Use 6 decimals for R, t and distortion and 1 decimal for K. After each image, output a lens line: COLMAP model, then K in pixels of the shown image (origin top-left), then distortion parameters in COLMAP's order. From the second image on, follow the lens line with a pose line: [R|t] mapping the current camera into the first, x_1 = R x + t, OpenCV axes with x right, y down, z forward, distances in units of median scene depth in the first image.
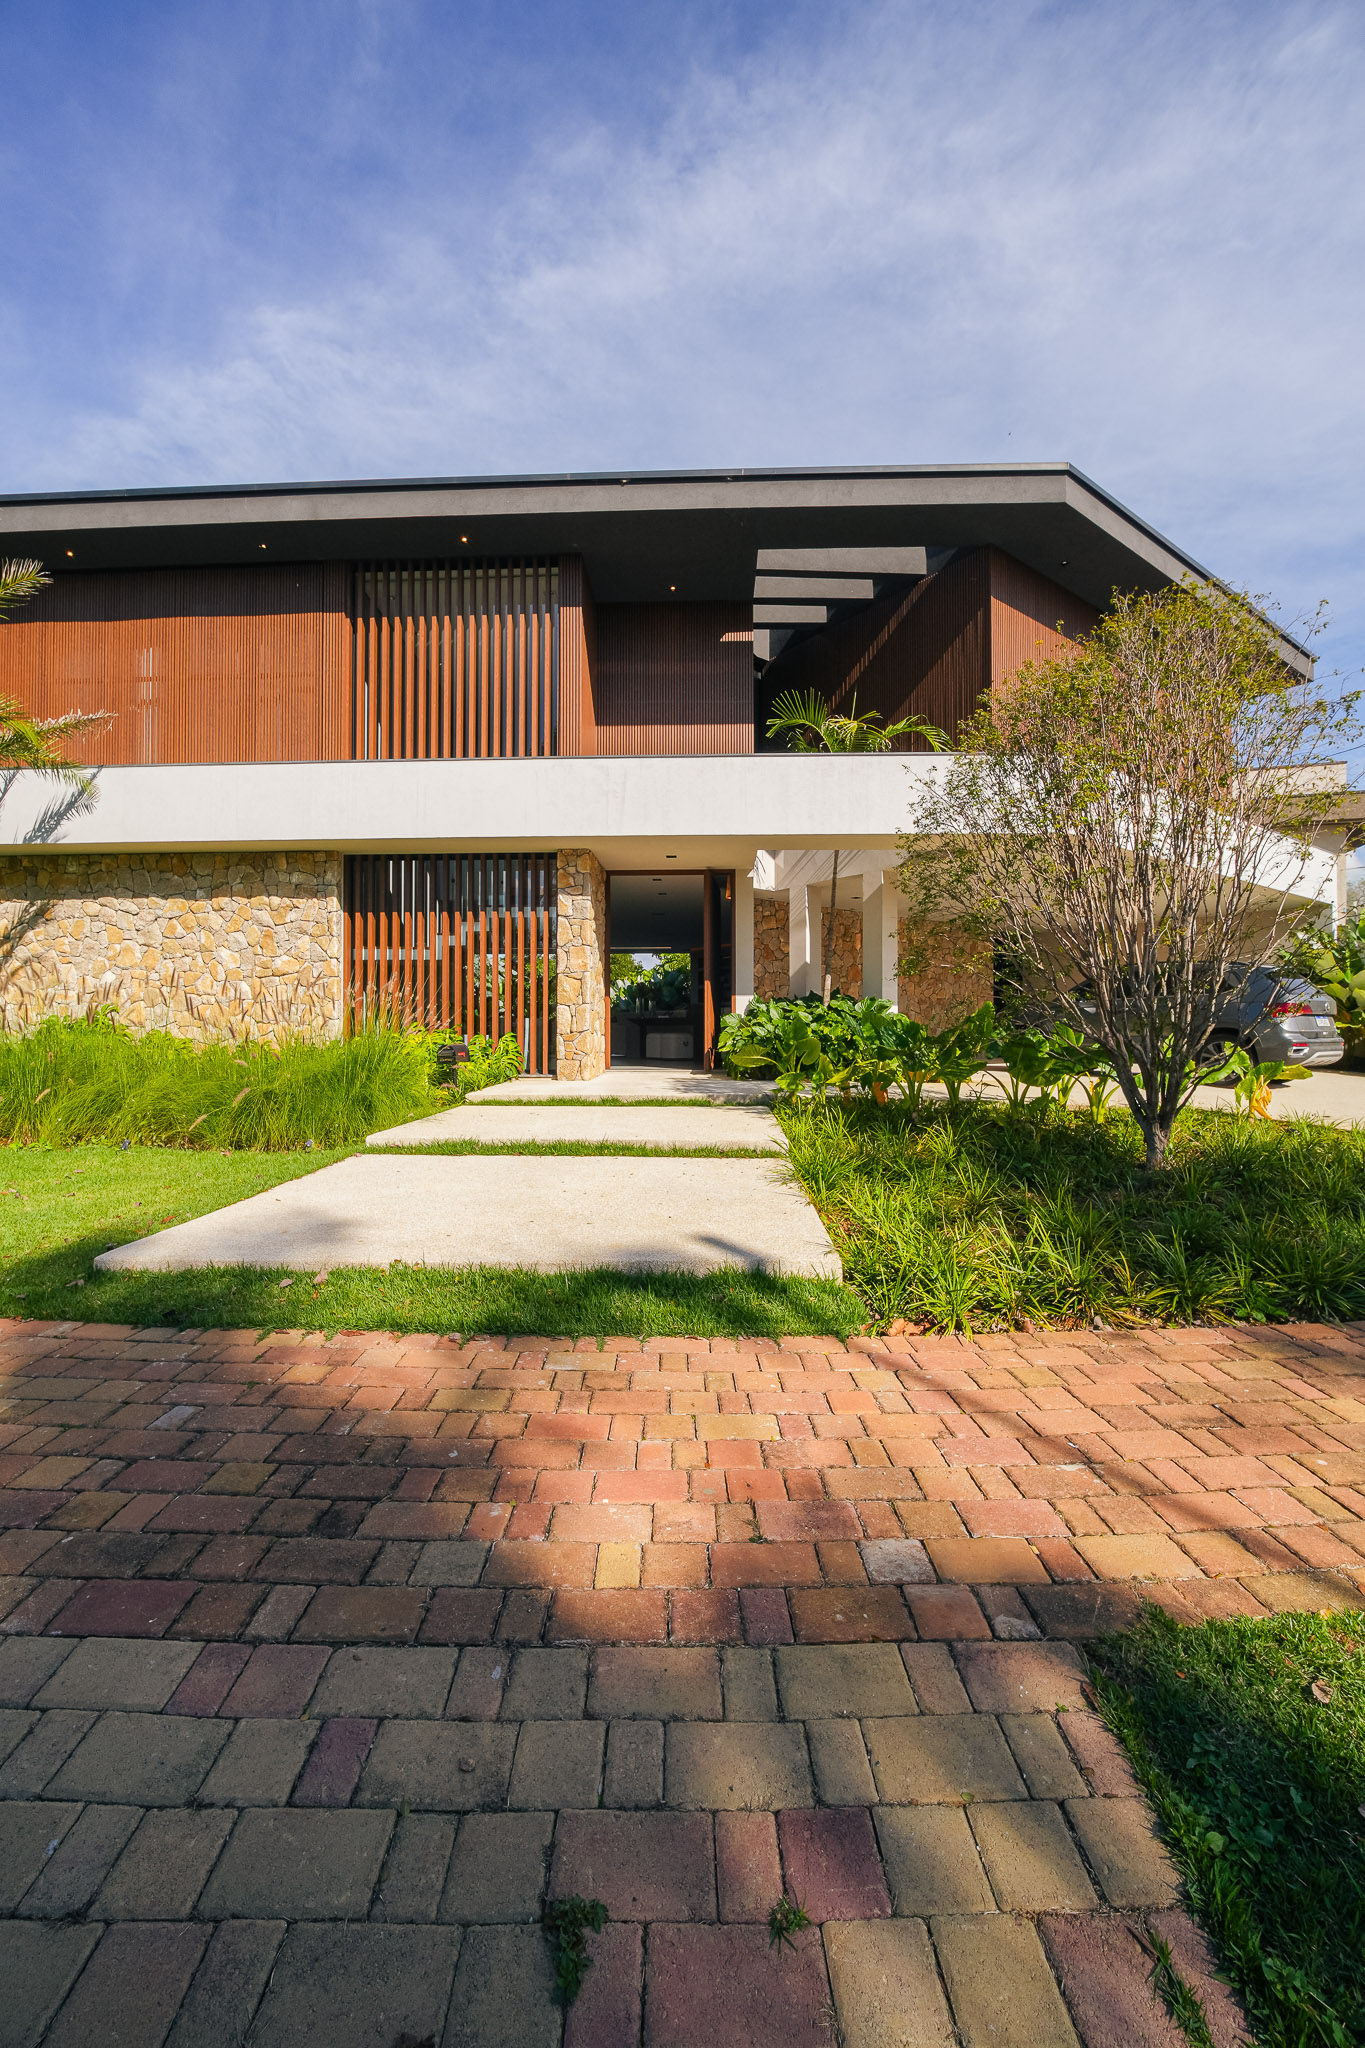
lens RADIAL K [[857.6, 0, 682.5], [0, 857.6, 1024.0], [0, 0, 1]] dist [-0.023851, 0.007197]
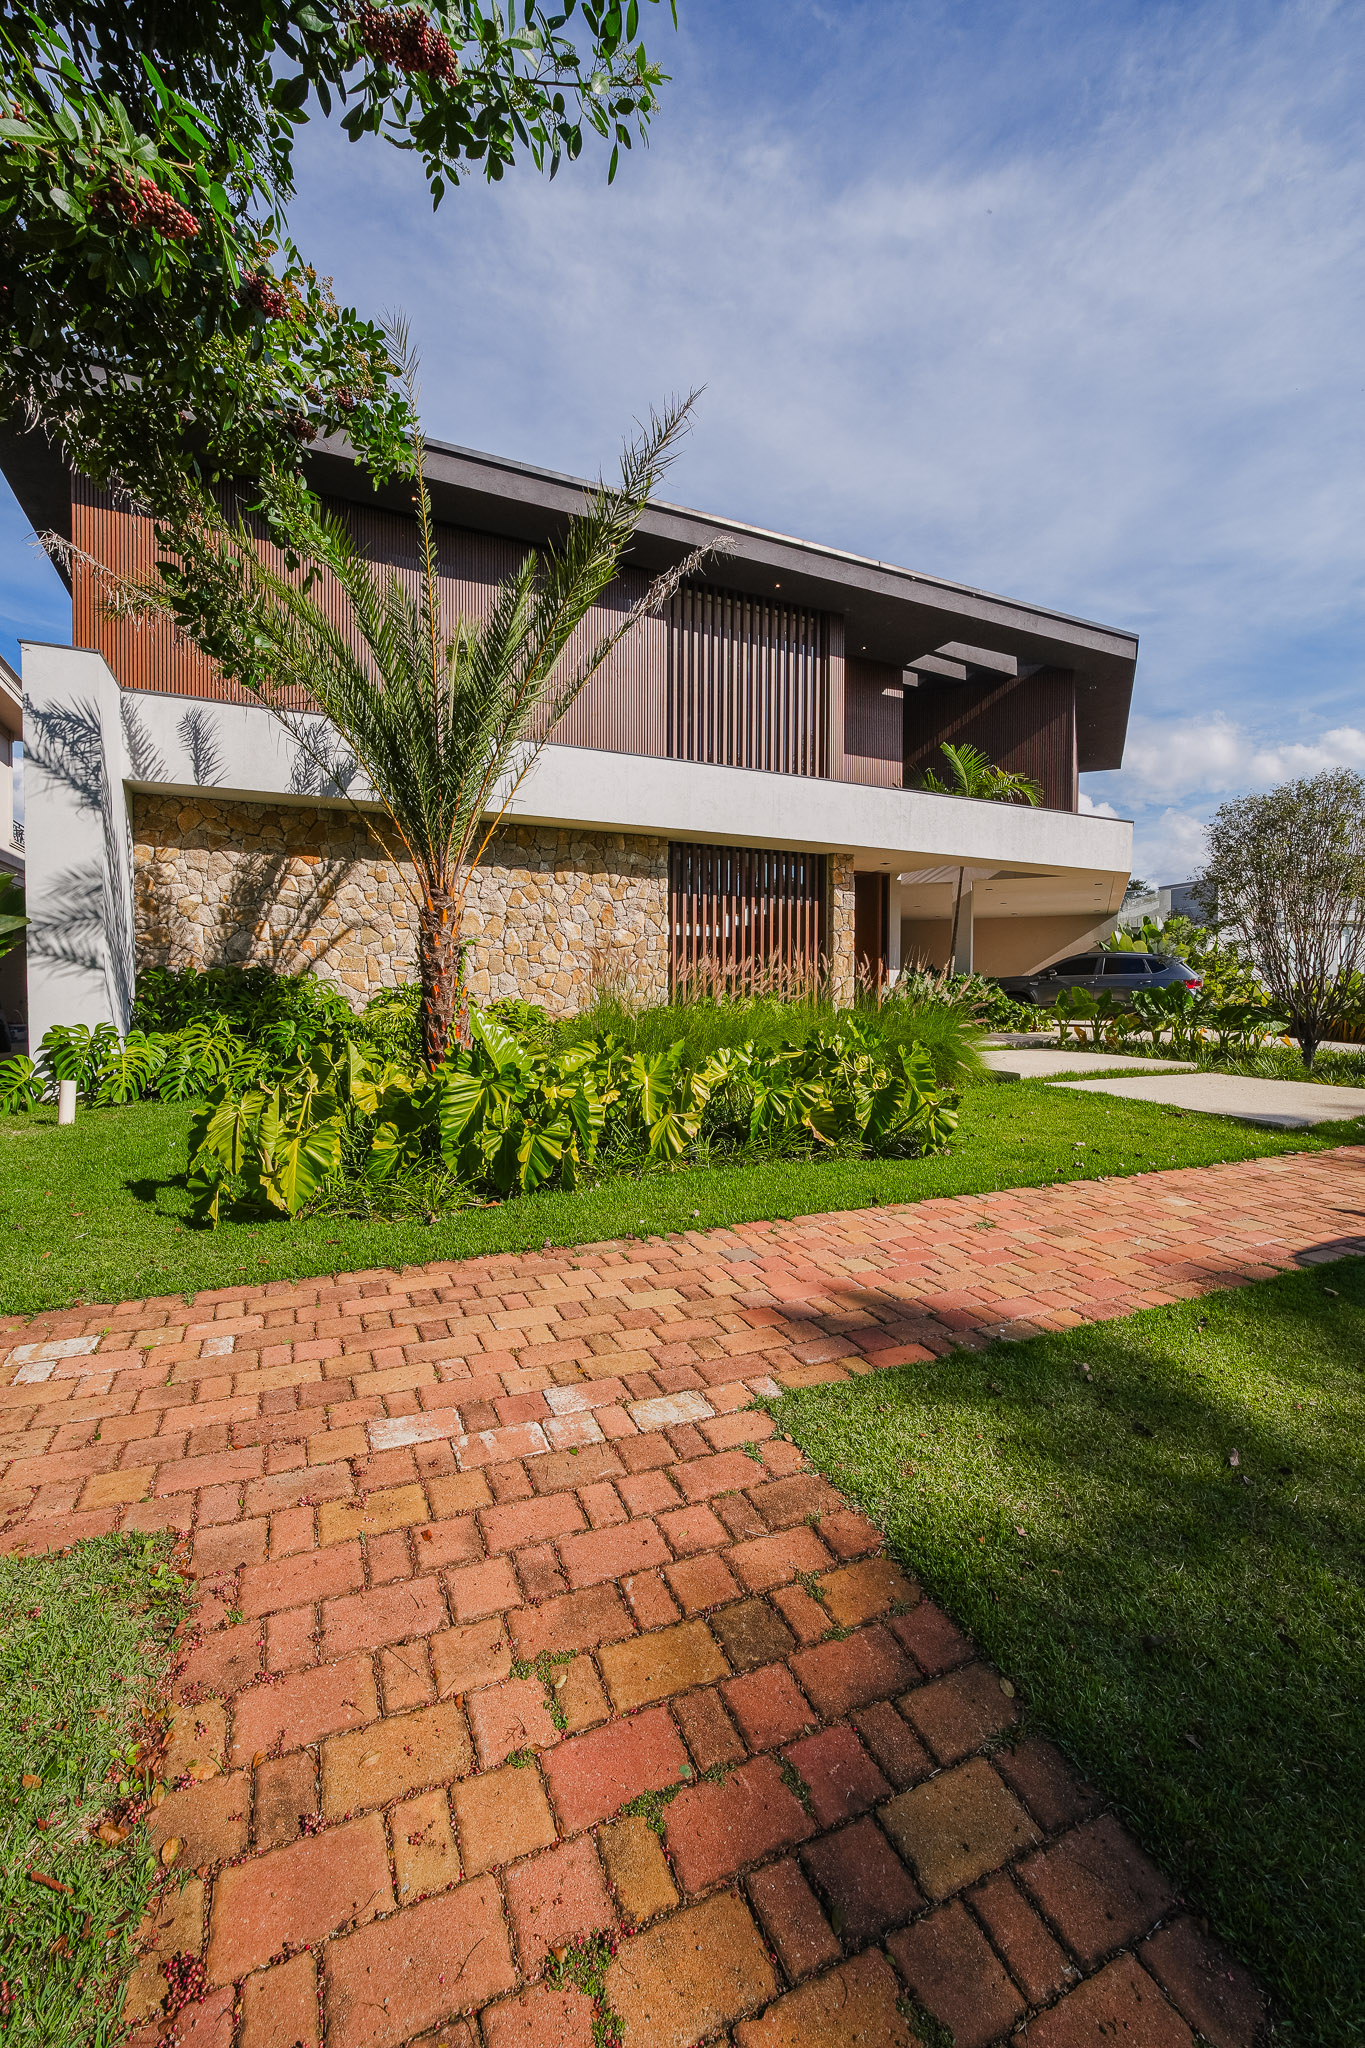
lens RADIAL K [[857.6, 0, 682.5], [0, 857.6, 1024.0], [0, 0, 1]] dist [-0.023851, 0.007197]
pose [[0.877140, -0.017511, 0.479916, -0.926551], [-0.007873, 0.998676, 0.050828, -0.014855], [-0.480171, -0.048361, 0.875841, -0.009738]]
